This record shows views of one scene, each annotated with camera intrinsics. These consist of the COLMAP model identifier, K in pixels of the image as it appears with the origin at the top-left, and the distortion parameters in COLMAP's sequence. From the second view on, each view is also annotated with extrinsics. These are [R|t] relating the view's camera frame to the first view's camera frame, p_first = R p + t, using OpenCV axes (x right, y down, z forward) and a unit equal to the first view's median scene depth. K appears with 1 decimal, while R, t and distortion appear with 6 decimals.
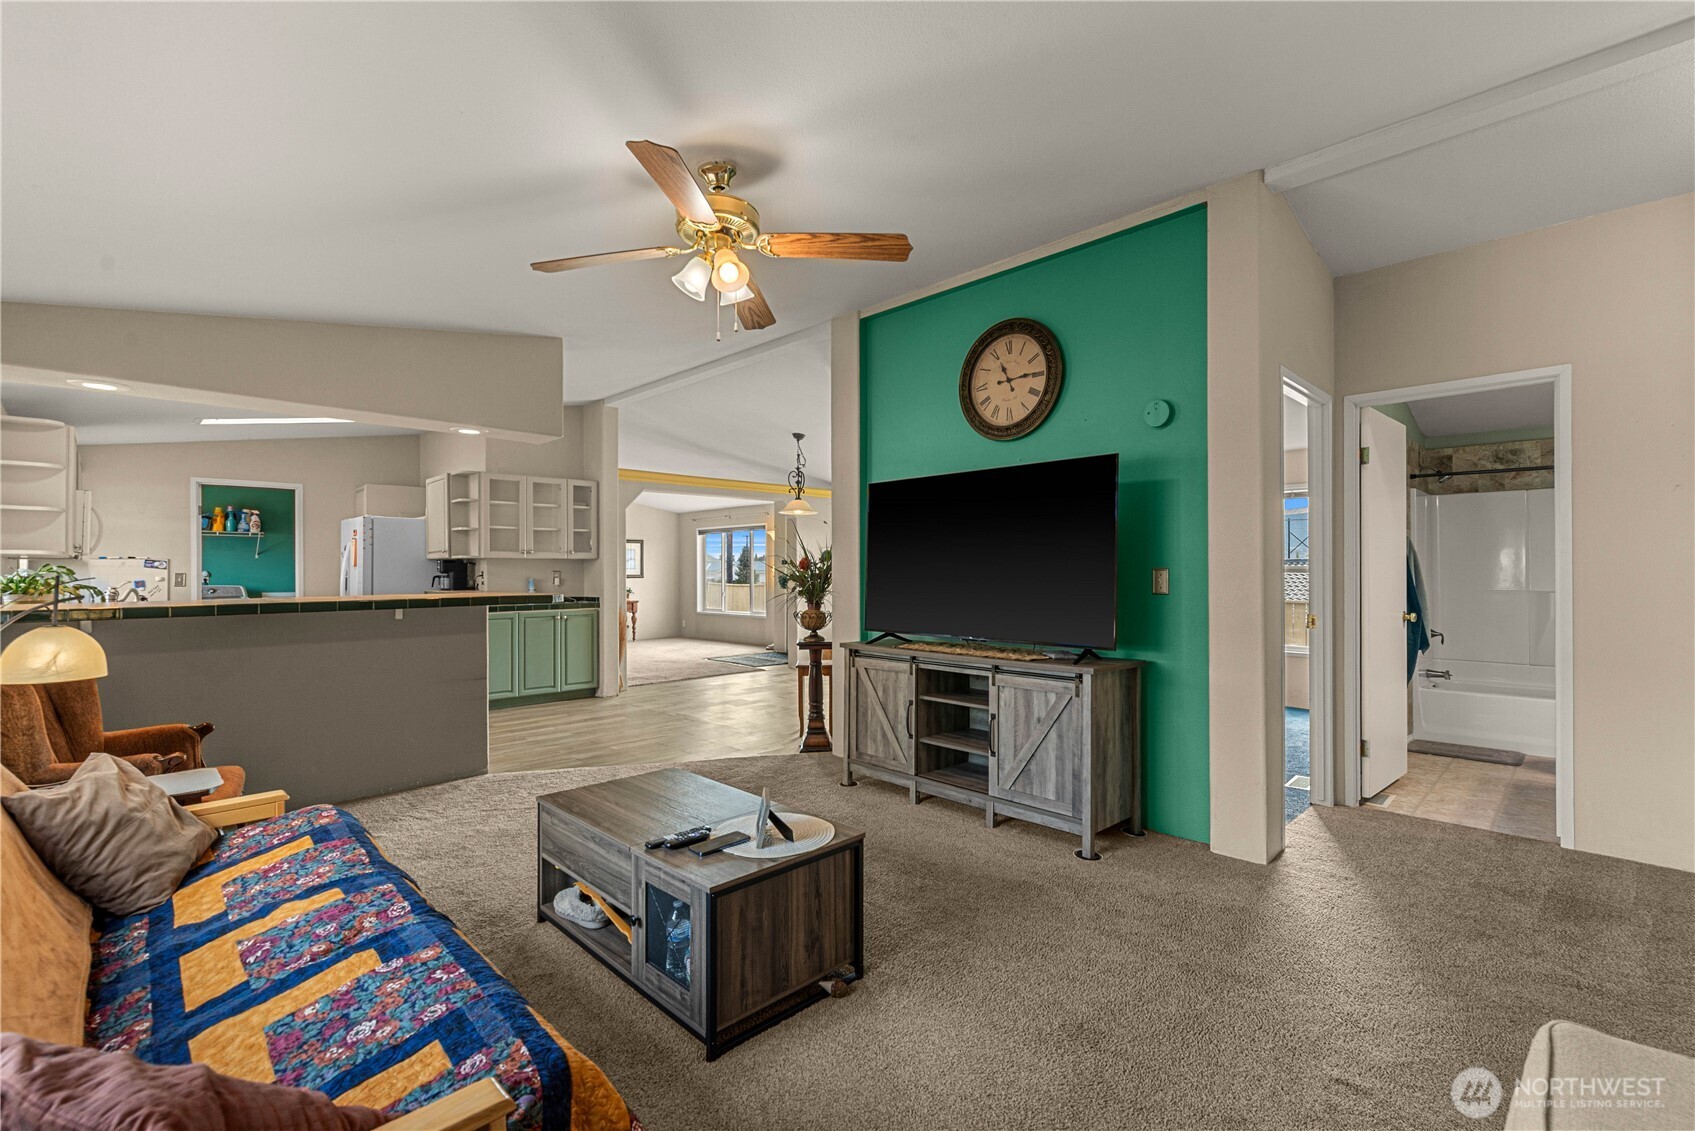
lens RADIAL K [[742.3, 0, 830.6], [0, 742.3, 569.2], [0, 0, 1]] dist [0.002993, -0.000308]
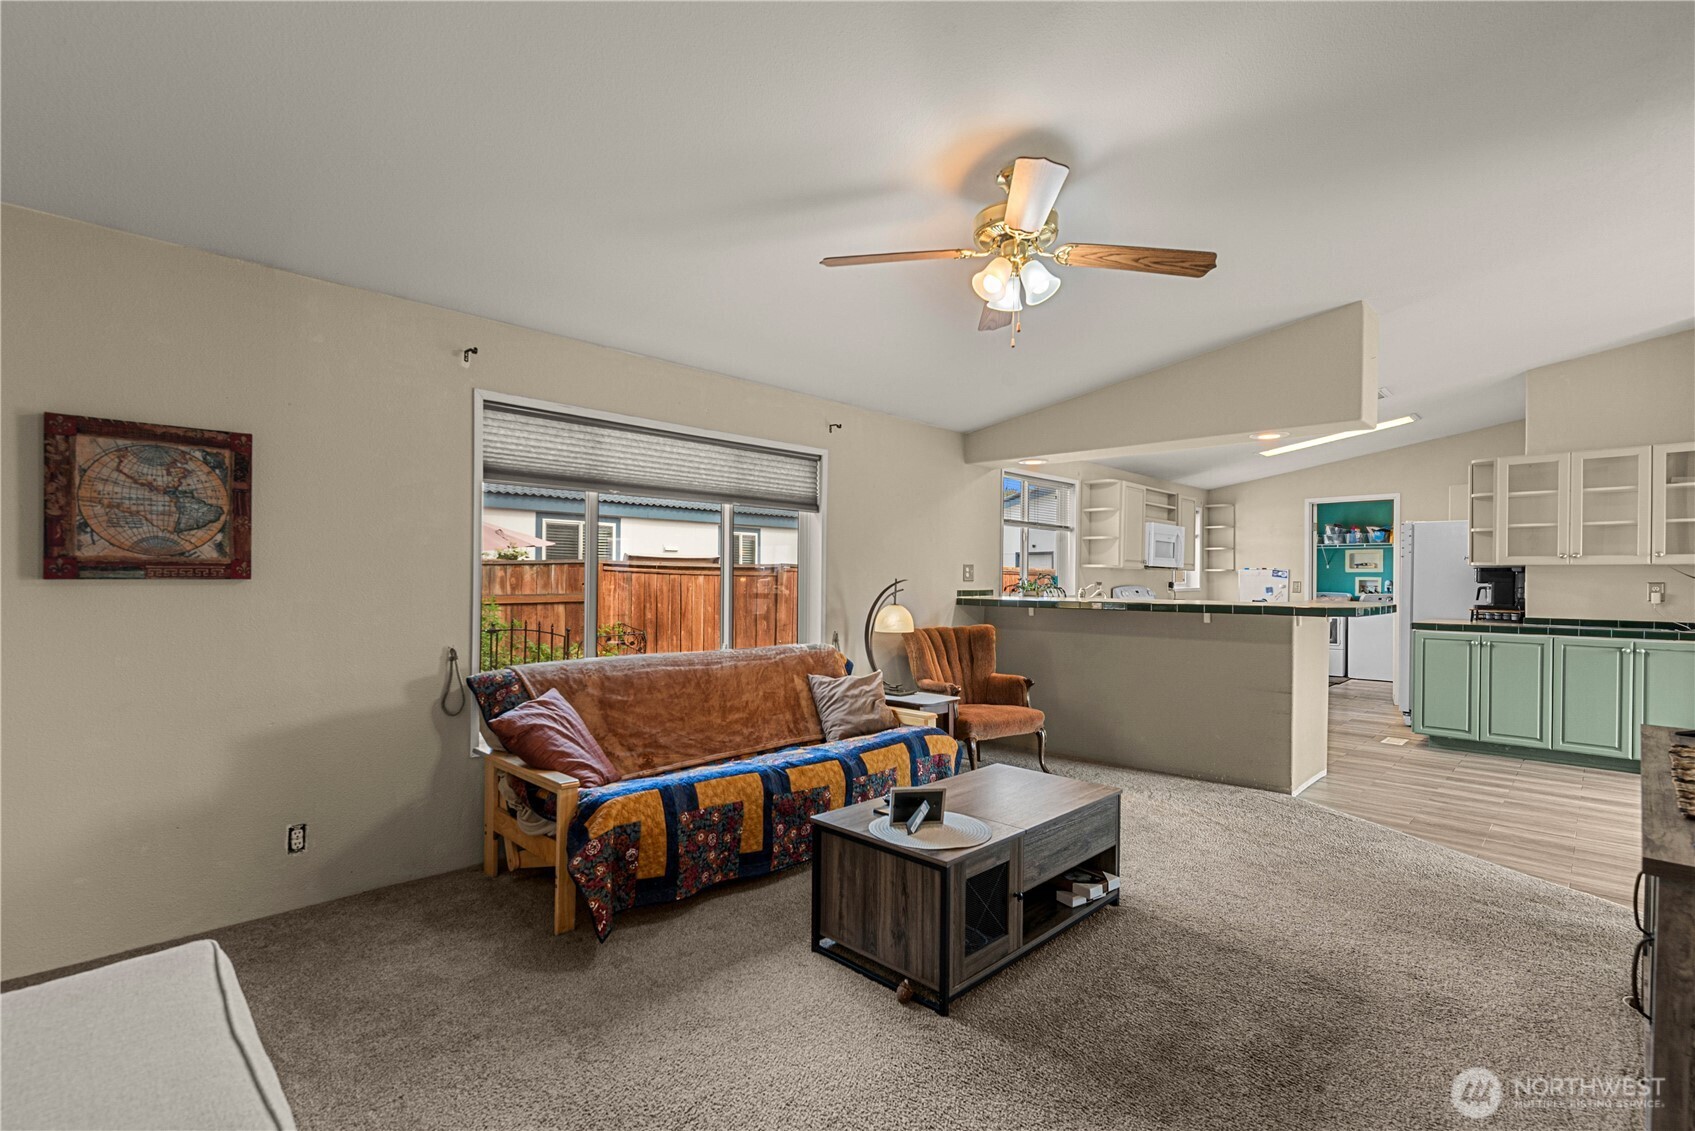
lens RADIAL K [[766.0, 0, 872.0], [0, 766.0, 583.1], [0, 0, 1]] dist [0.001535, 0.000366]
pose [[0.046948, 0.009795, -0.998849, 0.228530], [-0.005682, 0.999938, 0.009538, 0.000196], [0.998881, 0.005228, 0.047001, 0.199896]]
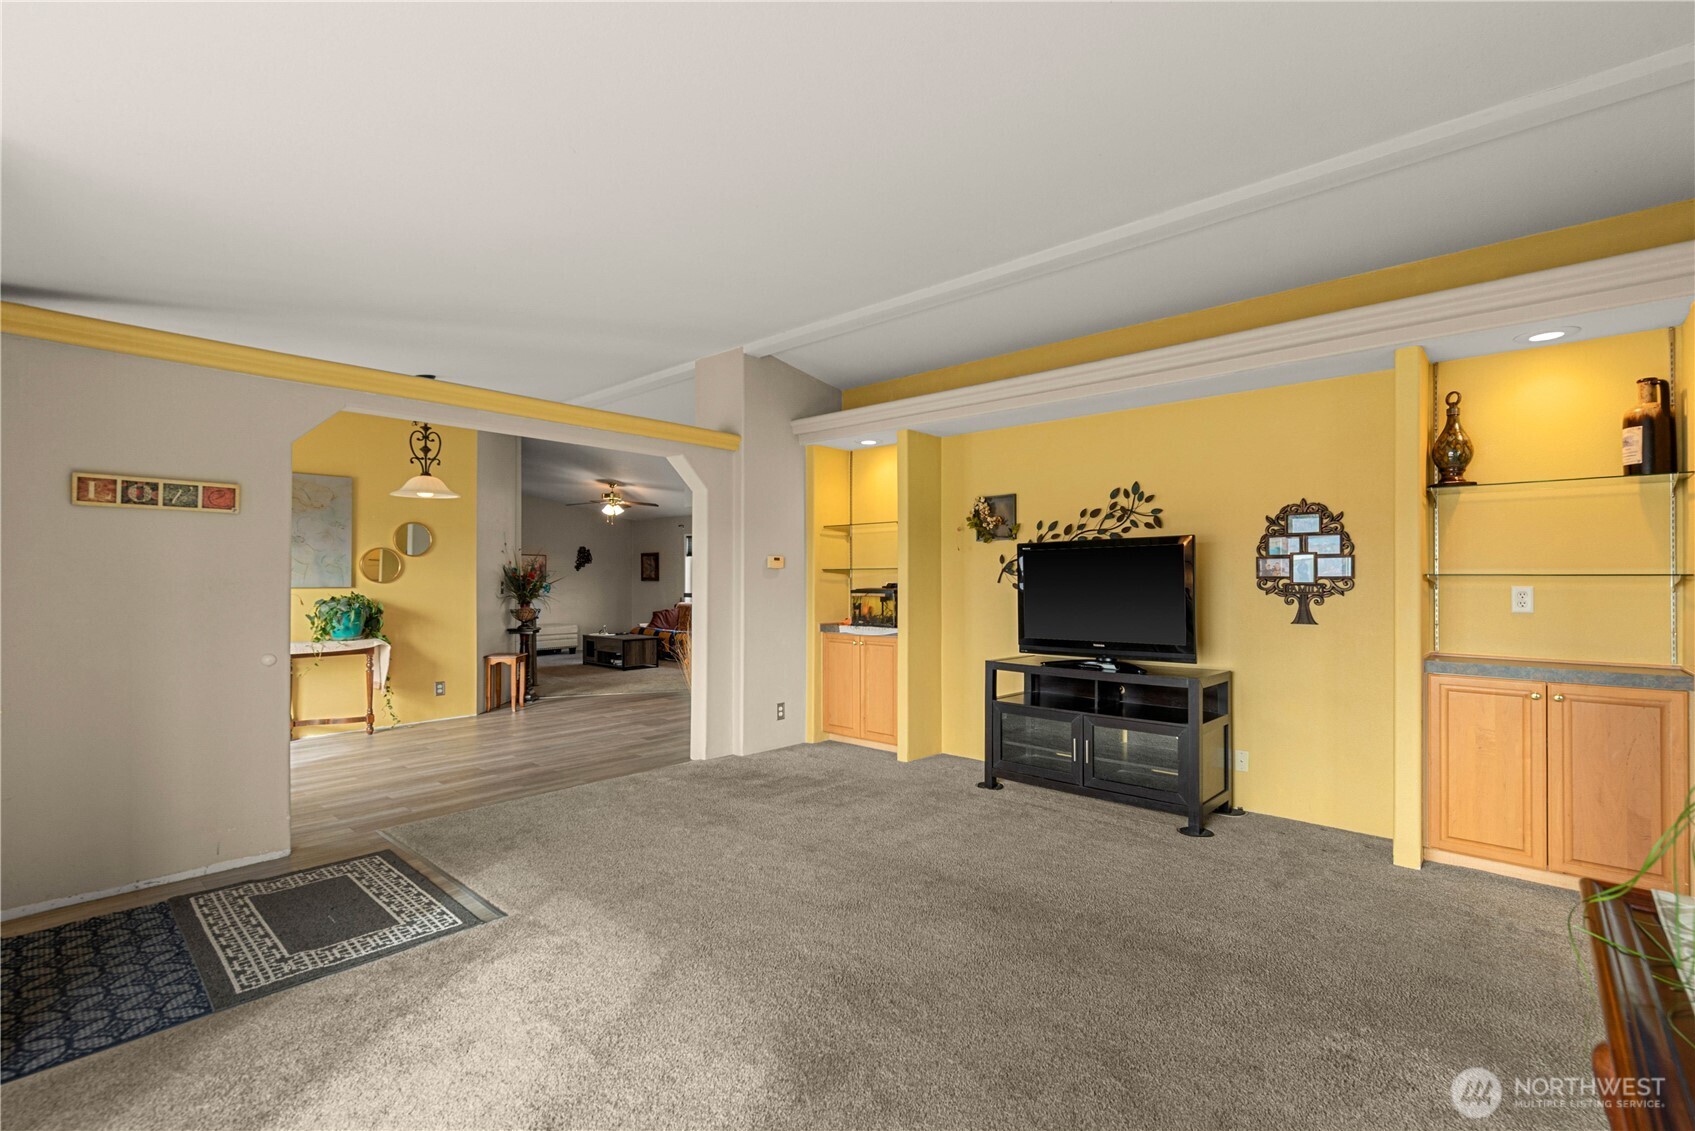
lens RADIAL K [[742.3, 0, 846.3], [0, 742.3, 571.8], [0, 0, 1]] dist [0.002993, -0.000308]
pose [[-0.996822, 0.003328, -0.079589, -0.295878], [0.003992, 0.999959, -0.008188, -0.001795], [0.079559, -0.008480, -0.996794, 1.380229]]
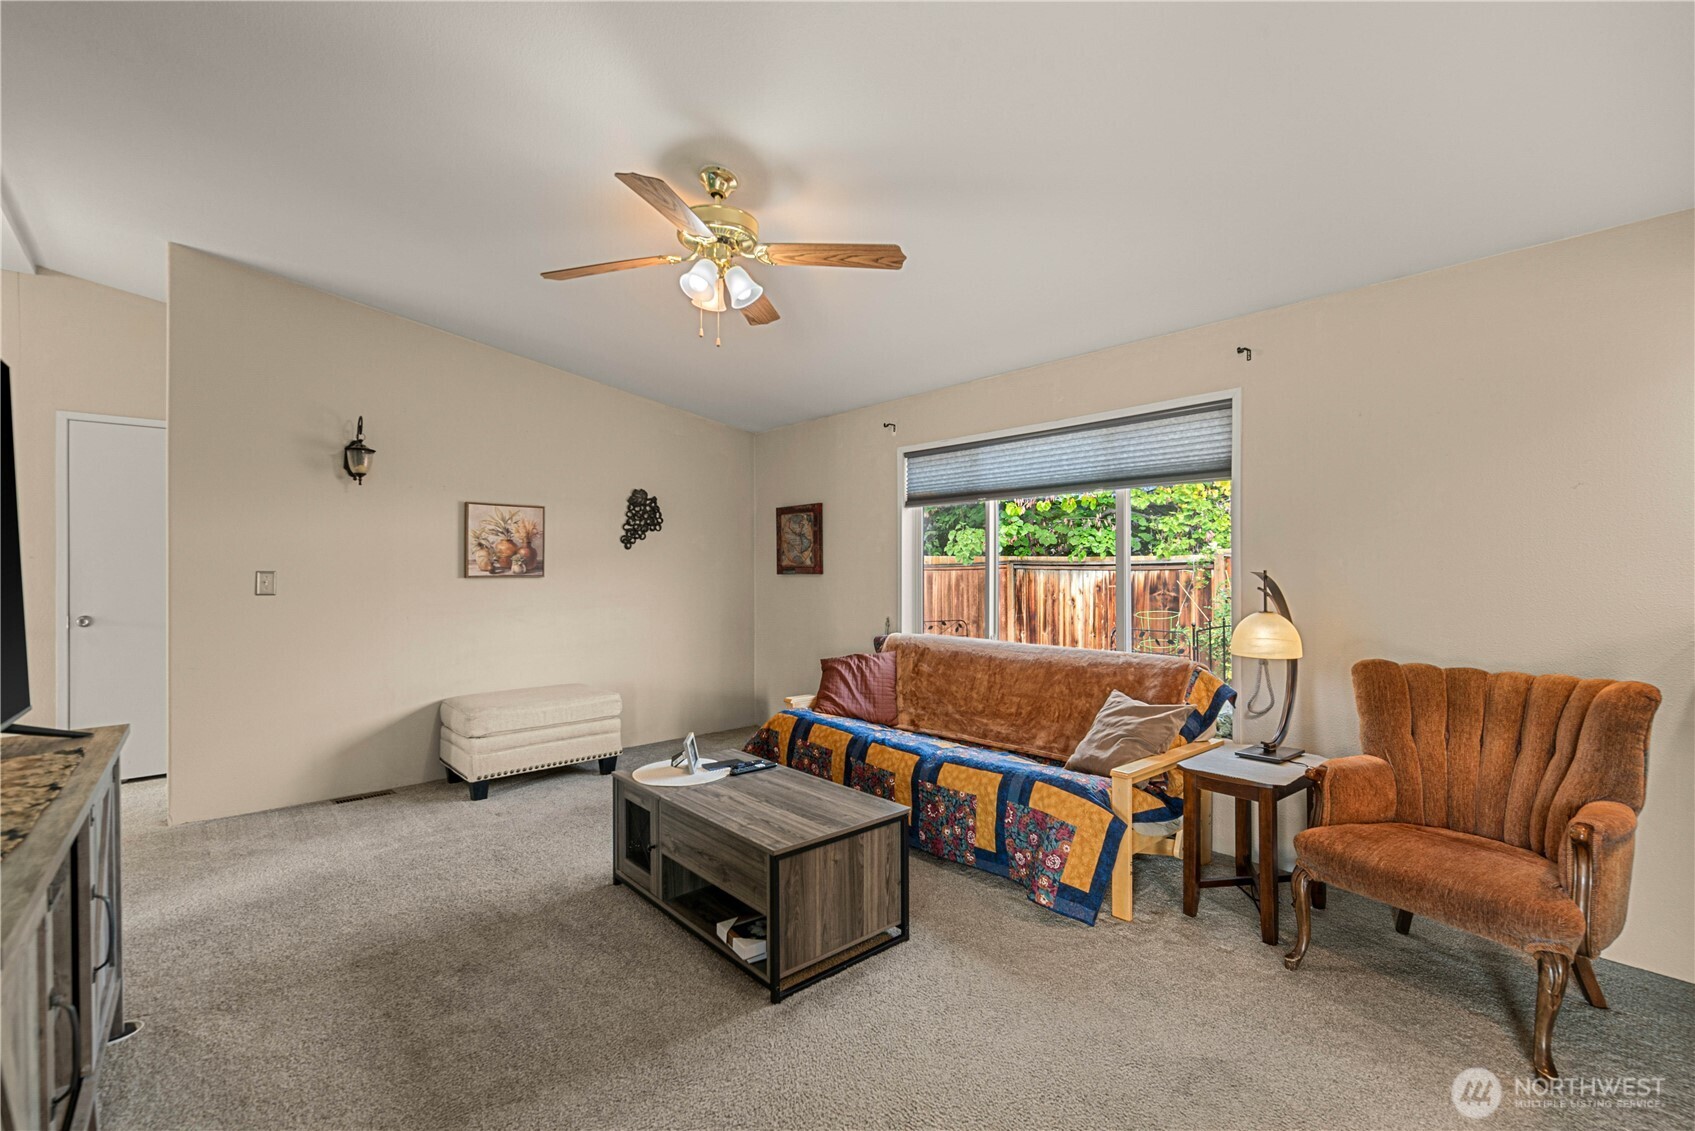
lens RADIAL K [[742.3, 0, 848.2], [0, 742.3, 568.1], [0, 0, 1]] dist [0.002993, -0.000308]
pose [[-0.999525, 0.007909, 0.029796, -0.094804], [0.007772, 0.999959, -0.004689, 0.001008], [-0.029832, -0.004456, -0.999545, 0.531038]]
